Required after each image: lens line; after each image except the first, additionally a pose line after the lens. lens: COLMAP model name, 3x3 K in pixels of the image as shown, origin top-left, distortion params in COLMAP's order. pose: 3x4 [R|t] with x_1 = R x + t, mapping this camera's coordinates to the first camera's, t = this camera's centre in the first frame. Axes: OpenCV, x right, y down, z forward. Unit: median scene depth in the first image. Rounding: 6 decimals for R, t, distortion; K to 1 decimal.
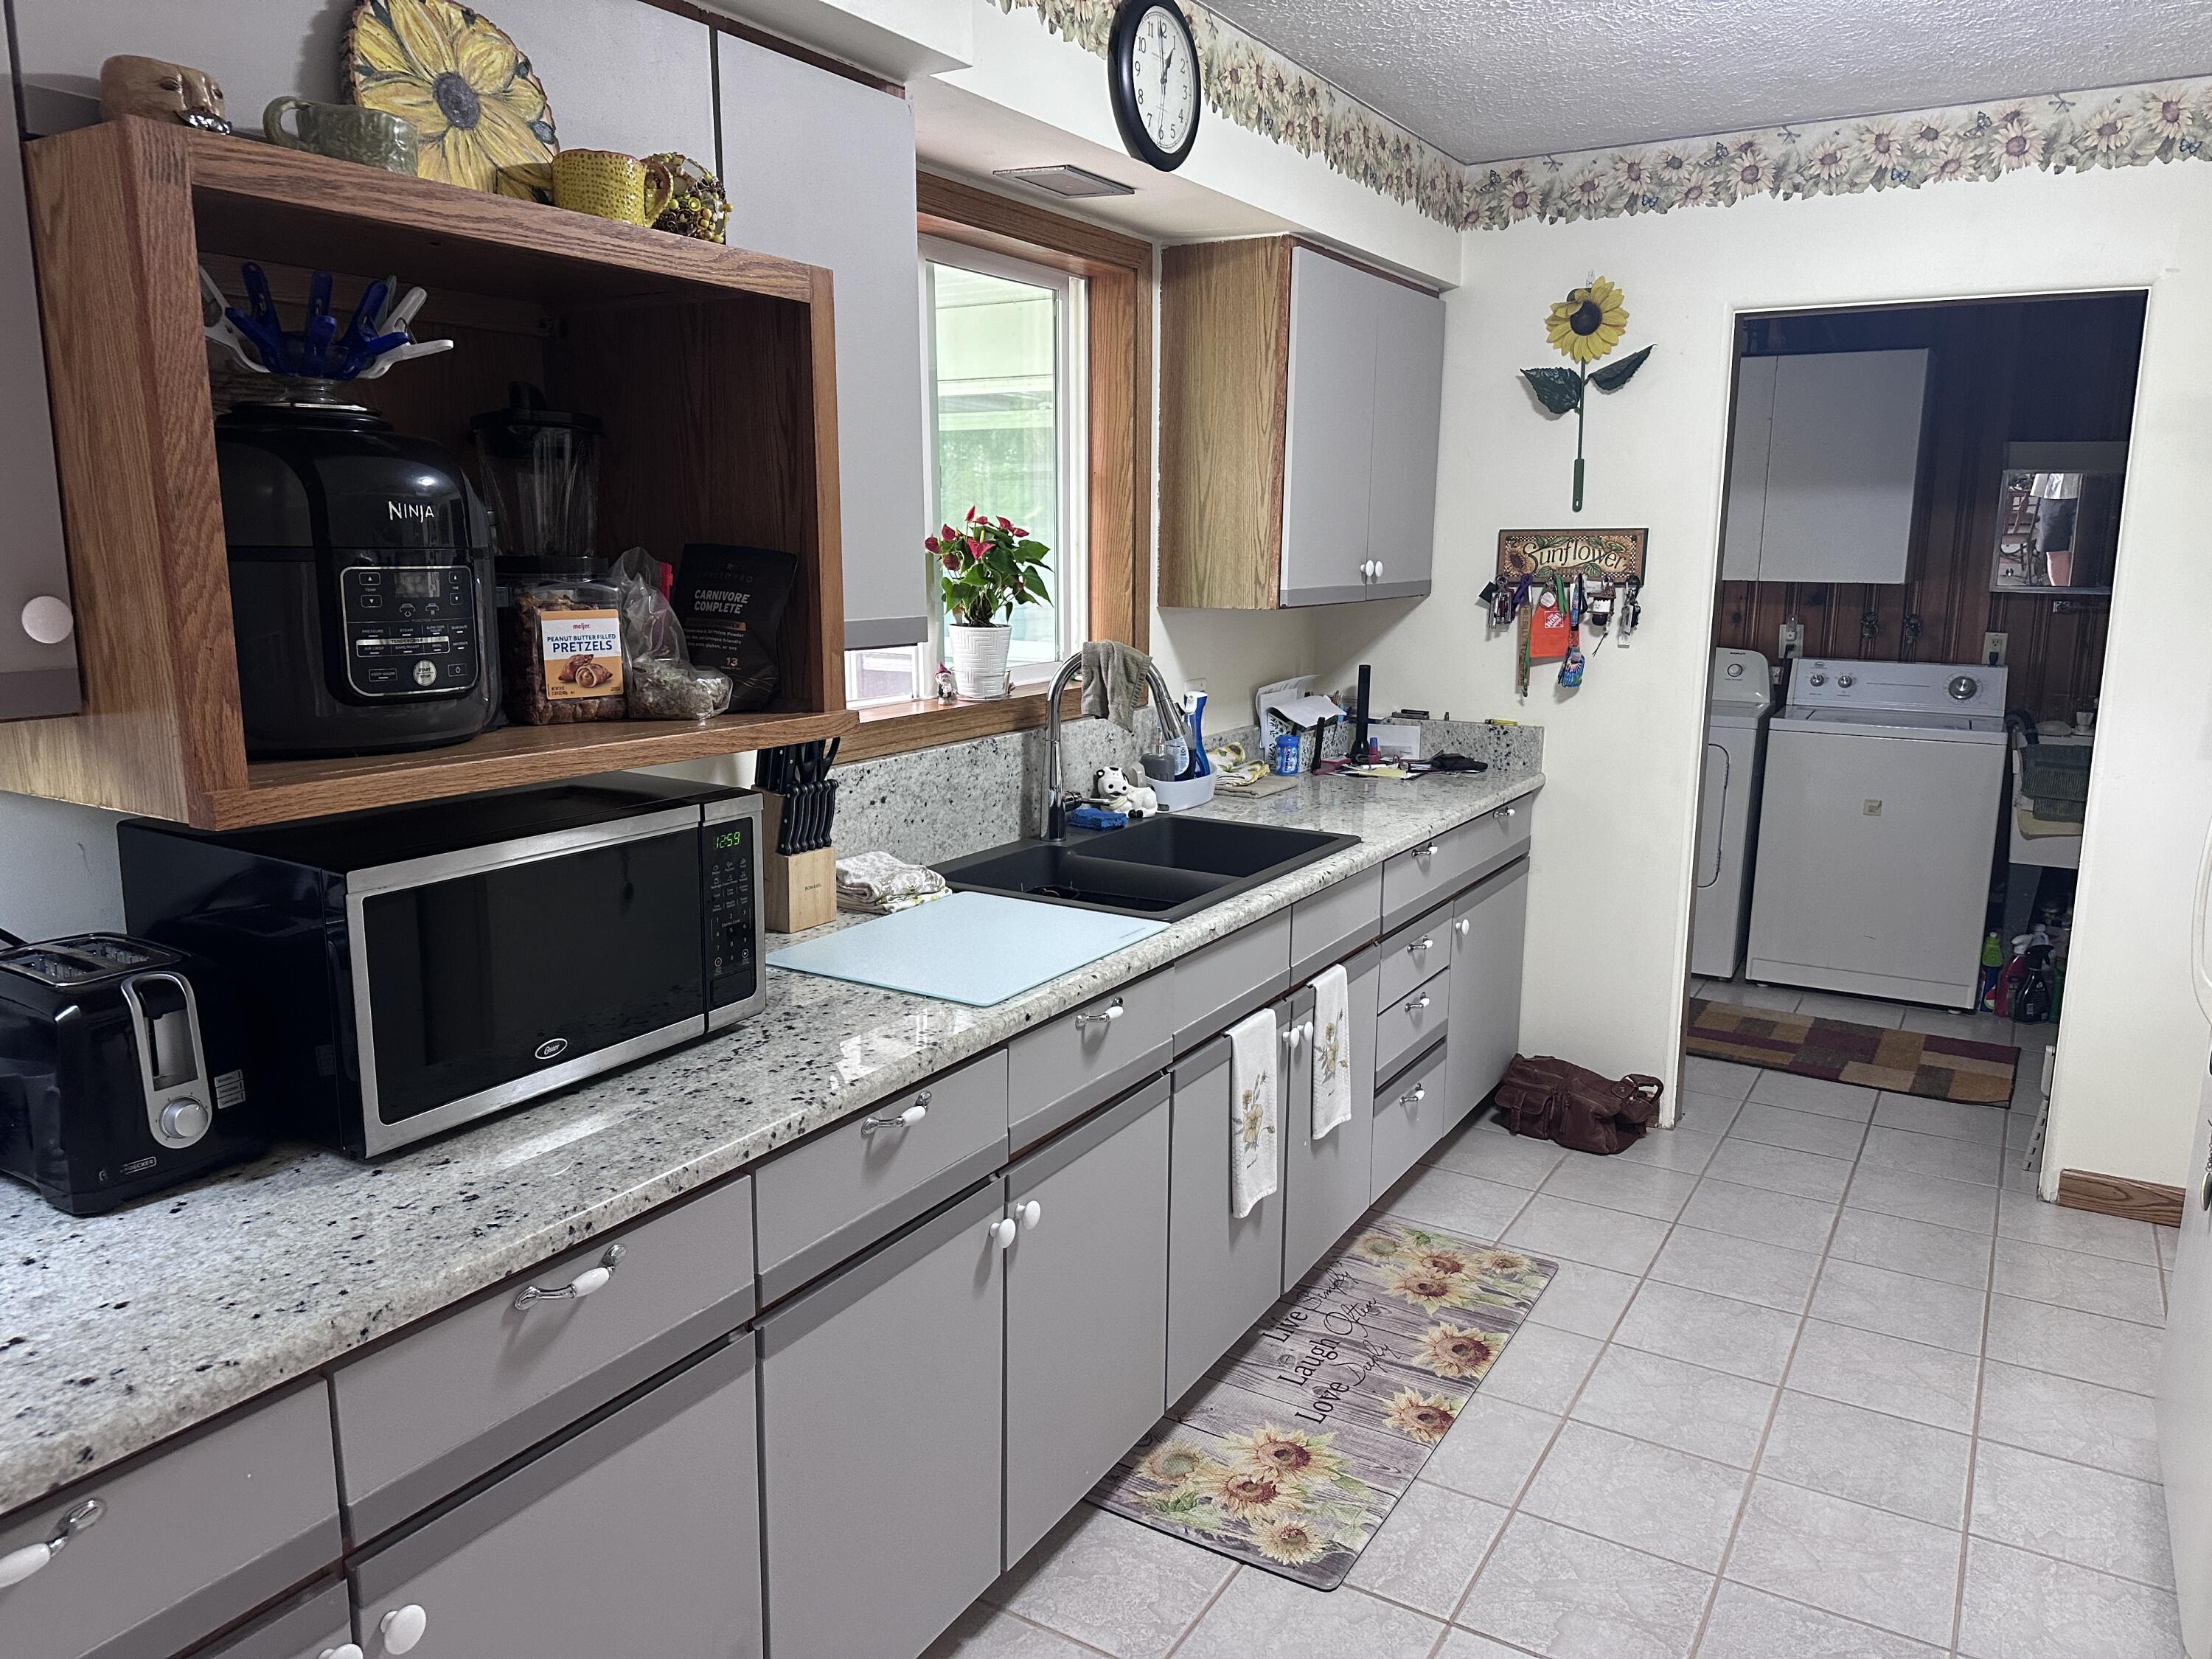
lens RADIAL K [[1522.1, 0, 1106.0], [0, 1522.1, 829.5], [0, 0, 1]] dist [0.098795, -0.131920]
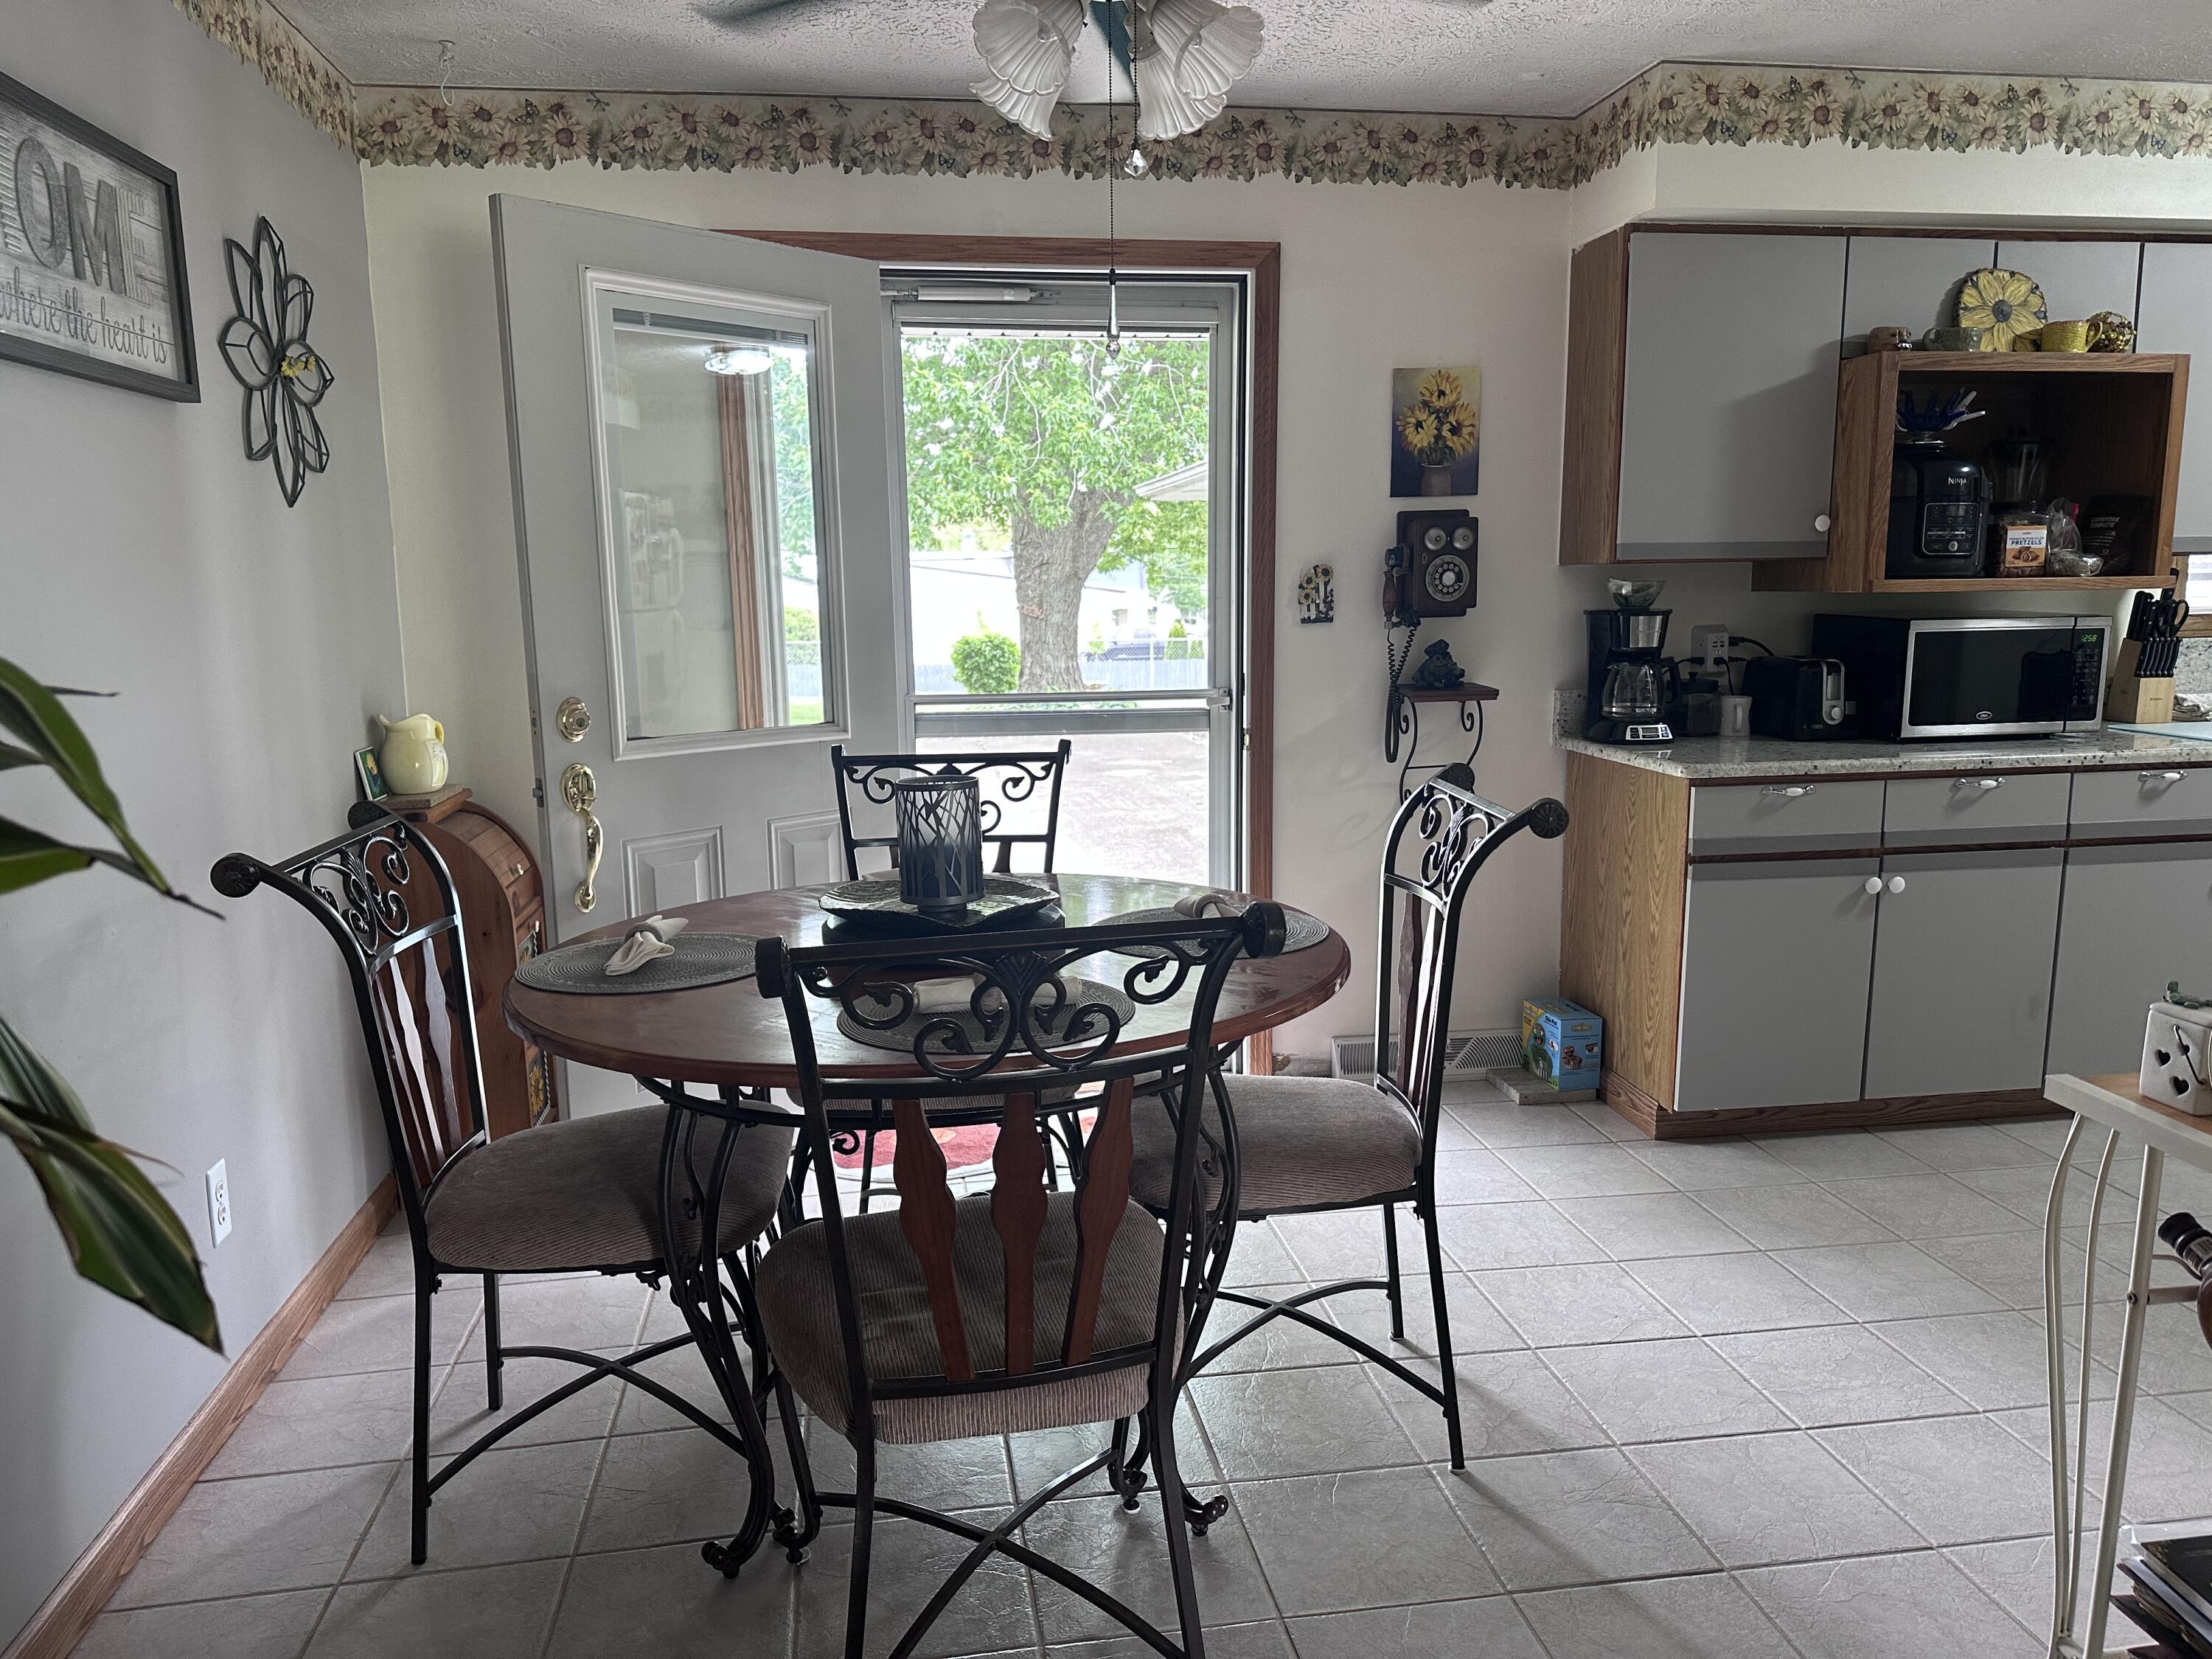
lens RADIAL K [[1522.1, 0, 1106.0], [0, 1522.1, 829.5], [0, 0, 1]] dist [0.098795, -0.131920]
pose [[0.633492, 0.109133, -0.766015, 0.623800], [-0.129015, 0.991042, 0.034497, 0.419193], [0.762918, 0.076974, 0.641897, -1.527751]]
